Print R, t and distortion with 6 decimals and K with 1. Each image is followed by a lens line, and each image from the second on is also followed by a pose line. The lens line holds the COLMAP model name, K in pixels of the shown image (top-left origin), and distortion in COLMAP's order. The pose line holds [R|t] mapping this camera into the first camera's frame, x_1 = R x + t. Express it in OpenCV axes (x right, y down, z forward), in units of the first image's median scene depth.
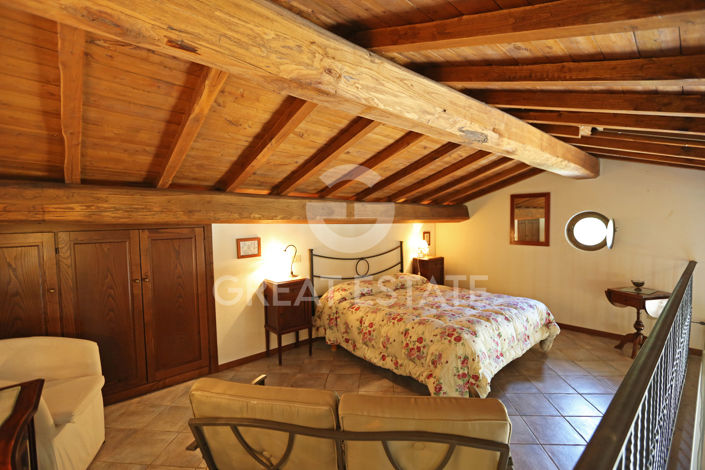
lens RADIAL K [[316.9, 0, 352.5], [0, 316.9, 235.0], [0, 0, 1]] dist [-0.034613, 0.001137]
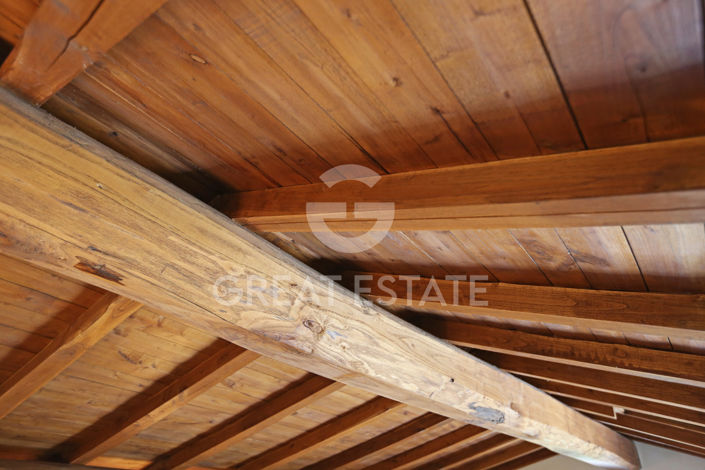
lens RADIAL K [[436.7, 0, 352.5], [0, 436.7, 235.0], [0, 0, 1]] dist [-0.019485, 0.002734]
pose [[0.982114, 0.146810, 0.117897, -0.080870], [-0.057309, 0.829513, -0.555540, -0.106868], [-0.179356, 0.538847, 0.823089, 0.067032]]
